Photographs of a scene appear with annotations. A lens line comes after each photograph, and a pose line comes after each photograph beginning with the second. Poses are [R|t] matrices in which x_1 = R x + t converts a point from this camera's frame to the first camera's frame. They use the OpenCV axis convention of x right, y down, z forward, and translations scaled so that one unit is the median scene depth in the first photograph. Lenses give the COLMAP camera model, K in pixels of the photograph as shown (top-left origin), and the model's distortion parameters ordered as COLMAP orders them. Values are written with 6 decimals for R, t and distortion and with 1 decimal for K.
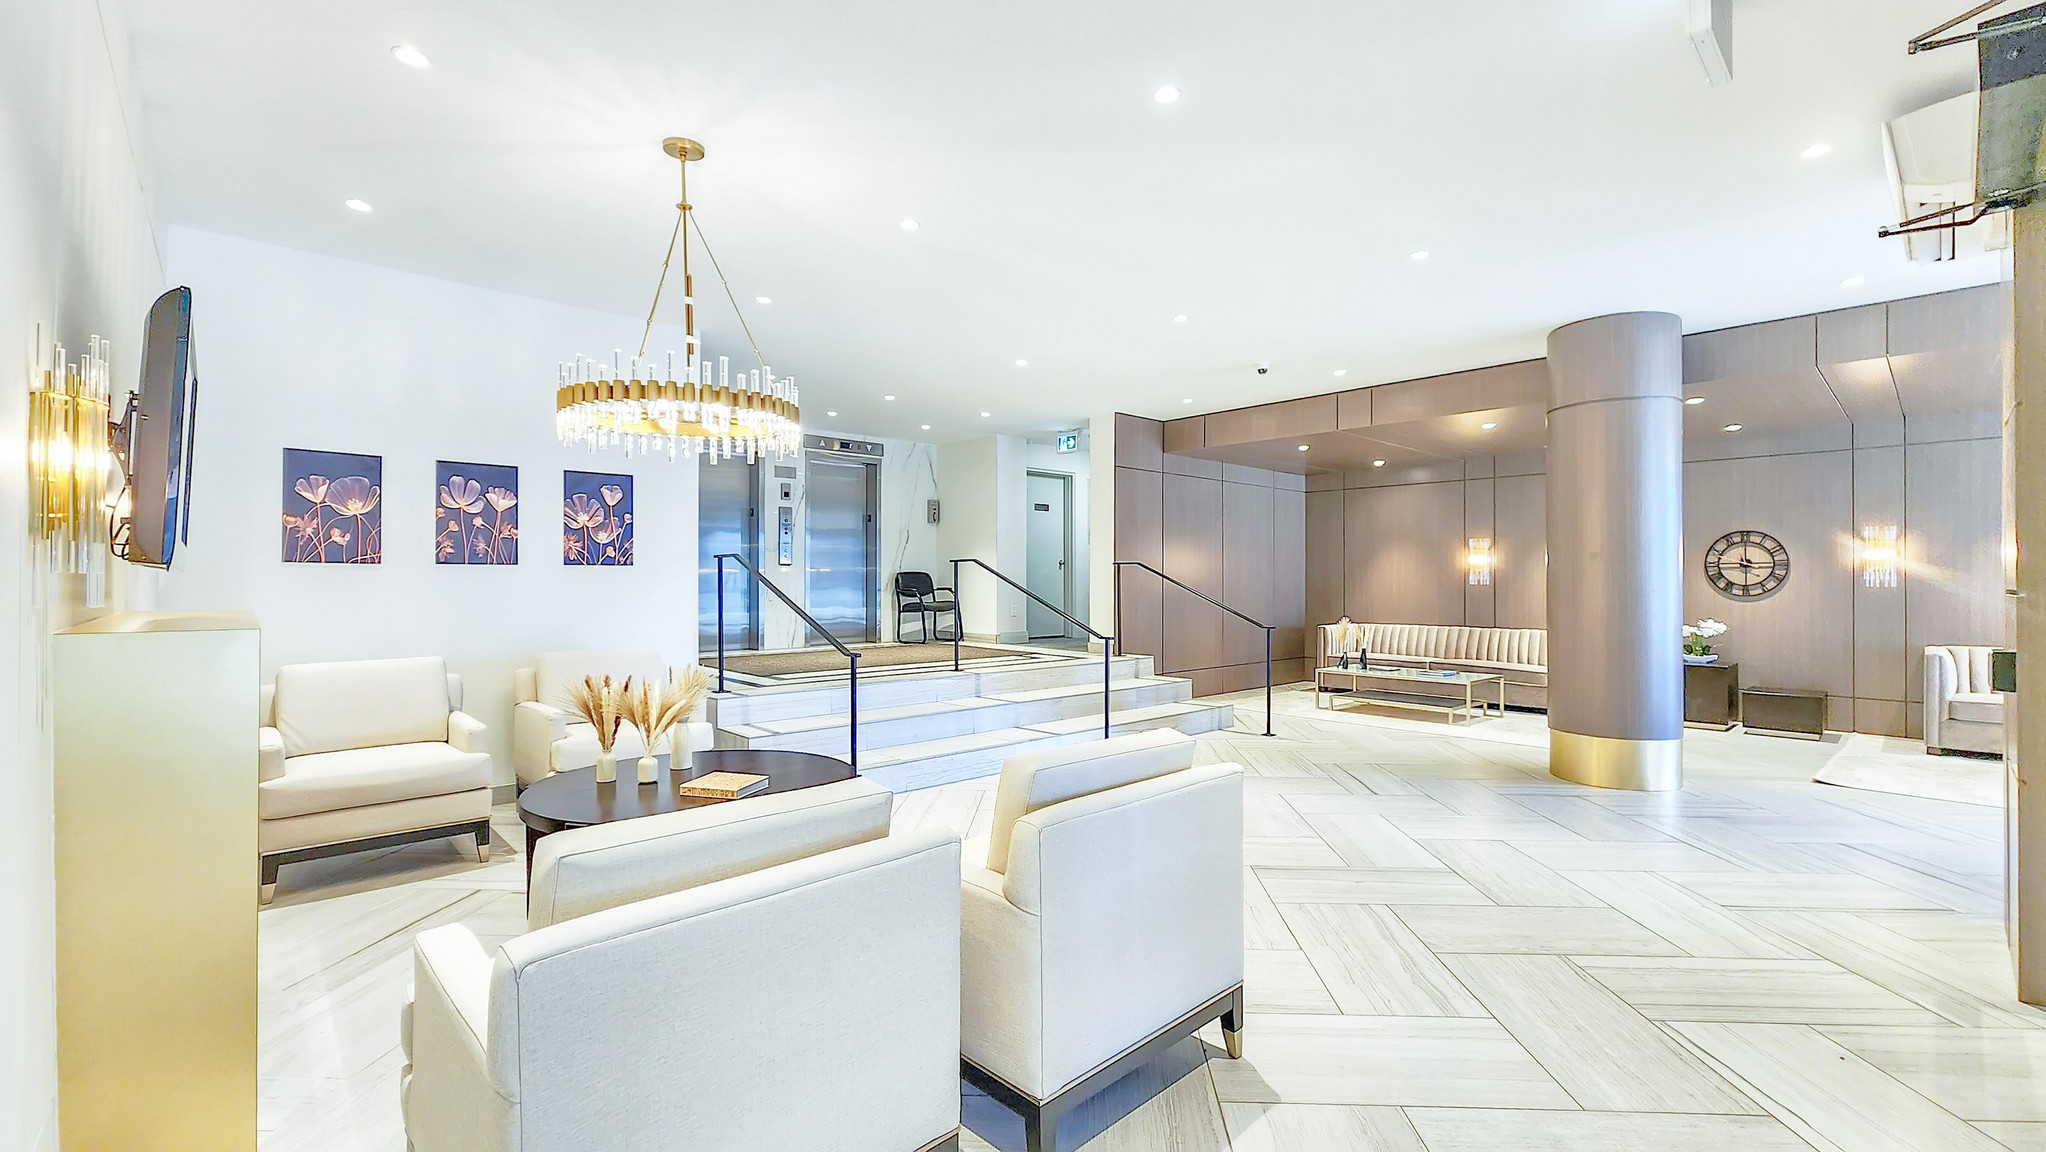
lens RADIAL K [[955.6, 0, 1013.3], [0, 955.6, 580.2], [0, 0, 1]] dist [0.005663, 0.000202]
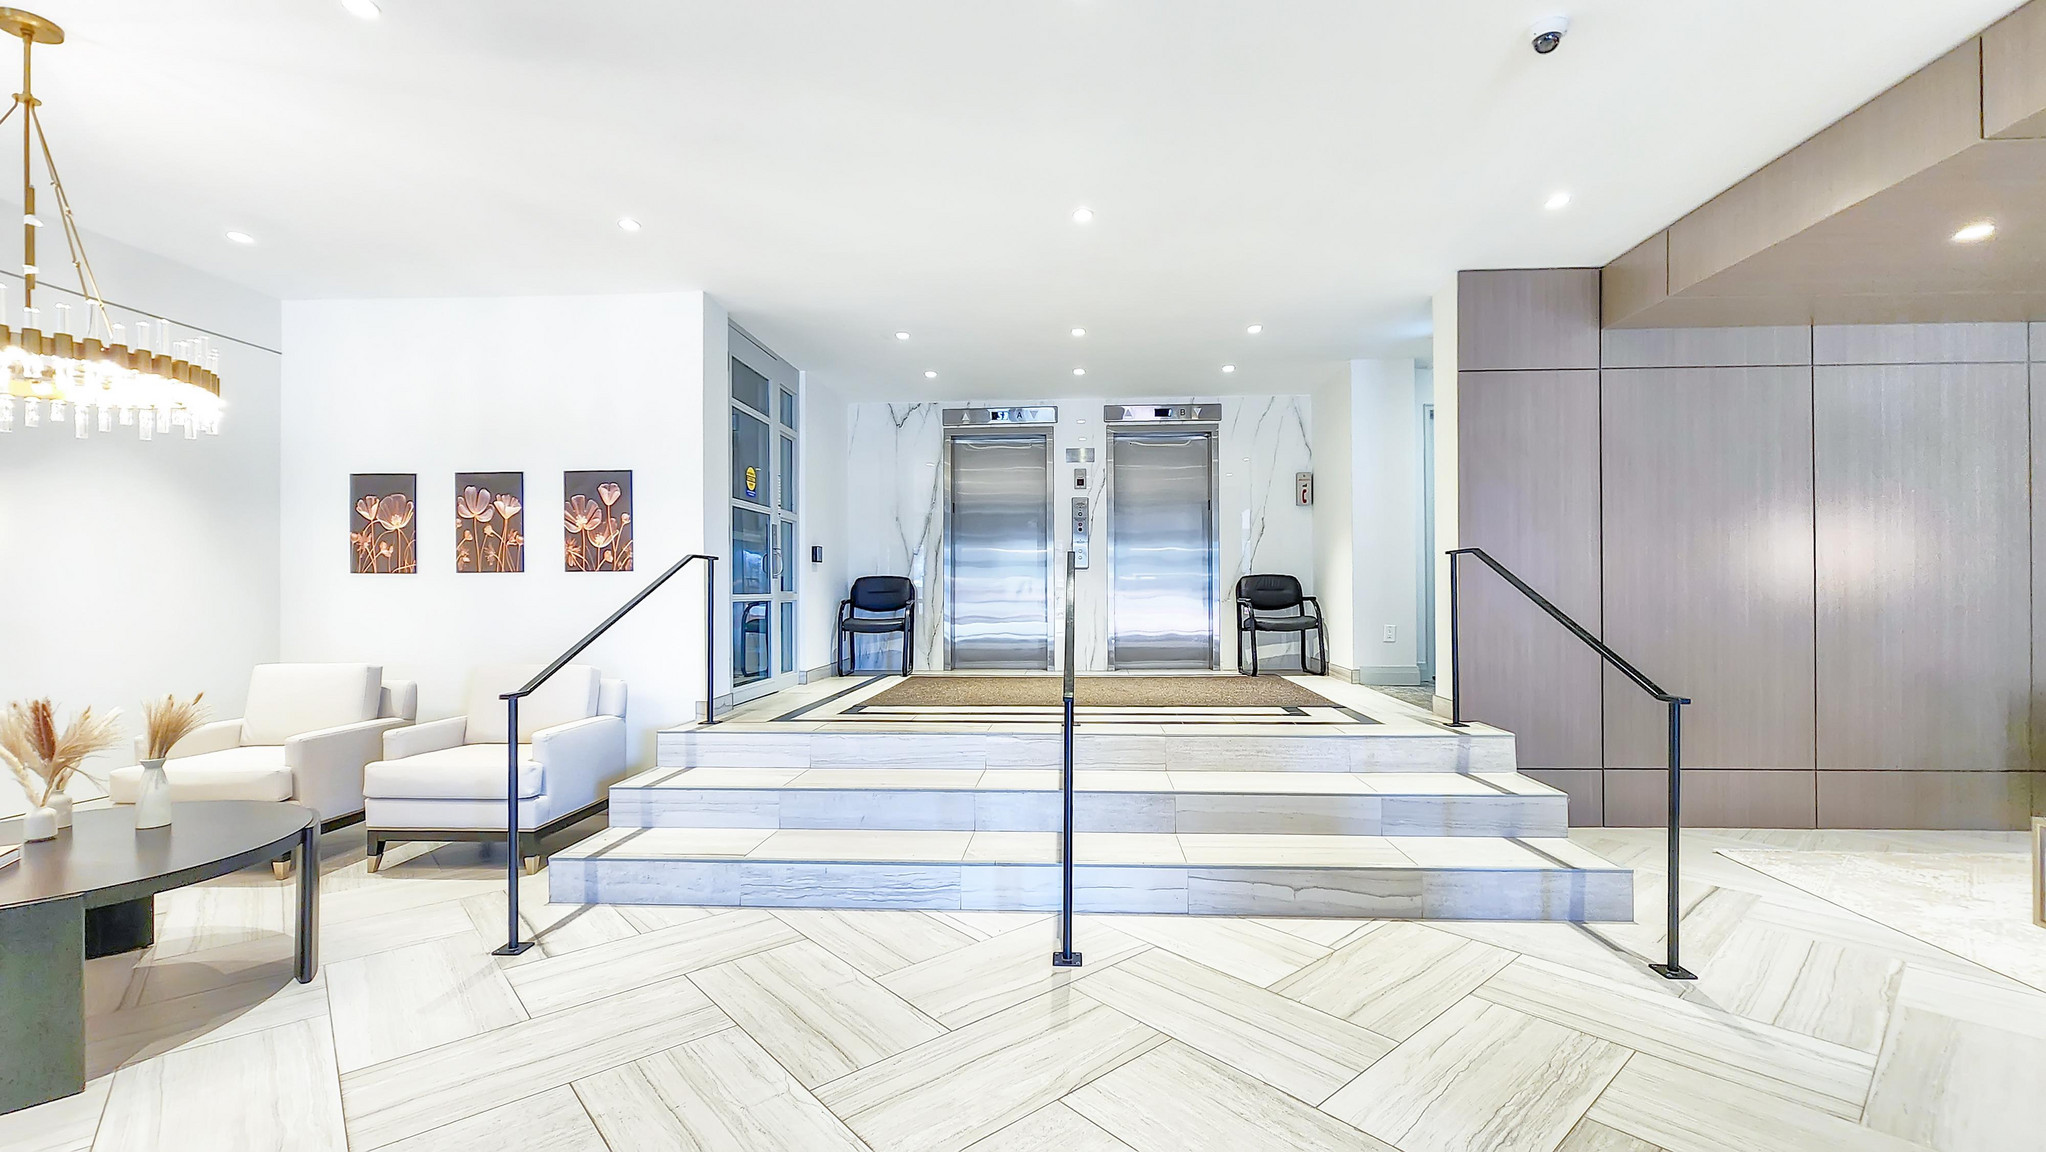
lens RADIAL K [[885.3, 0, 1028.5], [0, 885.3, 586.6], [0, 0, 1]] dist [-0.002443, 0.000873]
pose [[0.674414, -0.006393, -0.738326, 0.481686], [0.004311, 0.999980, -0.004721, 0.004838], [0.738341, 0.000001, 0.674428, 0.747955]]
